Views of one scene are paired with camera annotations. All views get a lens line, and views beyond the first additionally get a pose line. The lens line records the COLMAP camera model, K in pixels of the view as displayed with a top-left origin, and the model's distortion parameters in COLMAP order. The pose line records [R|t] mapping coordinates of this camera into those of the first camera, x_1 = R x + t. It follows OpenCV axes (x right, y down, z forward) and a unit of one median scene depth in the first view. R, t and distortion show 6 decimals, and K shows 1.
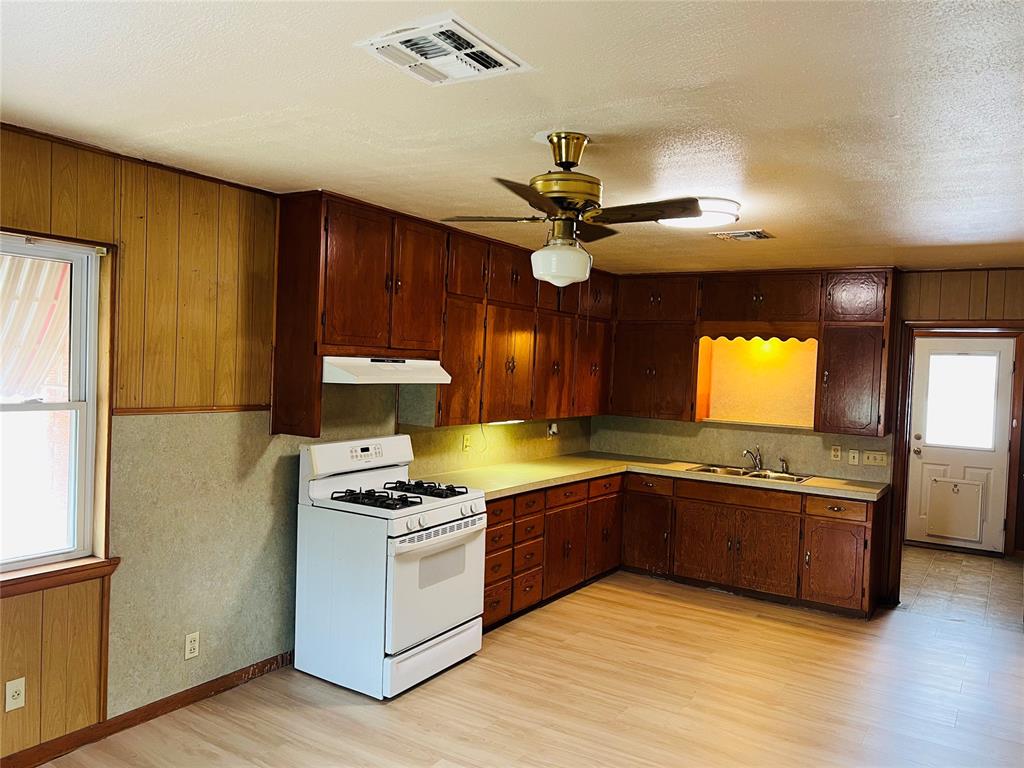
lens RADIAL K [[772.1, 0, 509.6], [0, 772.1, 380.5], [0, 0, 1]] dist [0.051468, -0.064236]
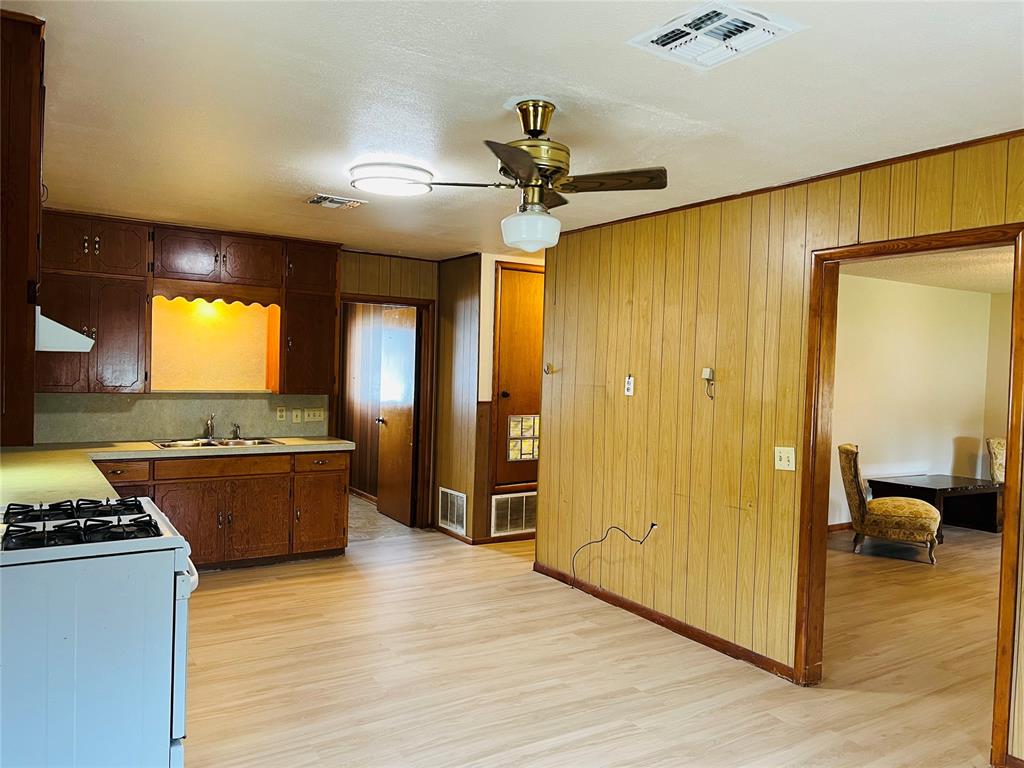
lens RADIAL K [[772.1, 0, 514.7], [0, 772.1, 387.0], [0, 0, 1]] dist [0.051468, -0.064236]
pose [[0.409688, -0.056330, 0.910485, -0.416668], [0.008205, 0.998279, 0.058070, -0.001657], [-0.912189, -0.016320, 0.409445, 0.281953]]
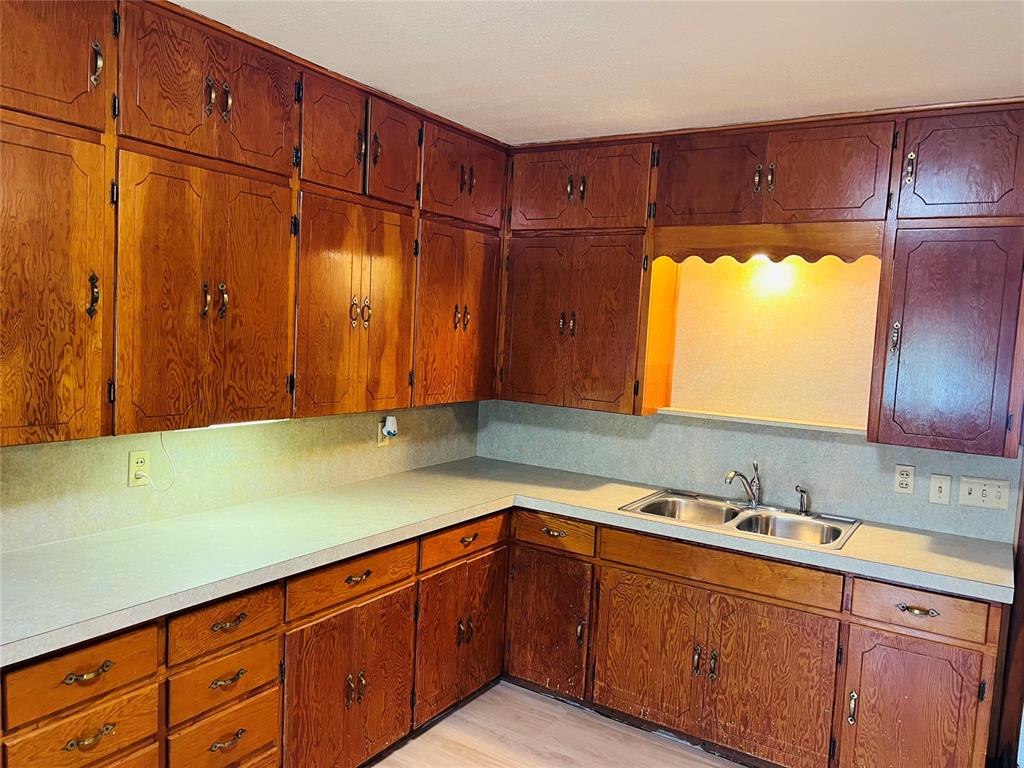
lens RADIAL K [[772.1, 0, 518.1], [0, 772.1, 390.4], [0, 0, 1]] dist [0.051468, -0.064236]
pose [[0.999804, 0.005480, 0.019026, 0.152194], [-0.006641, 0.998084, 0.061508, 0.003178], [-0.018652, -0.061623, 0.997925, 0.492808]]
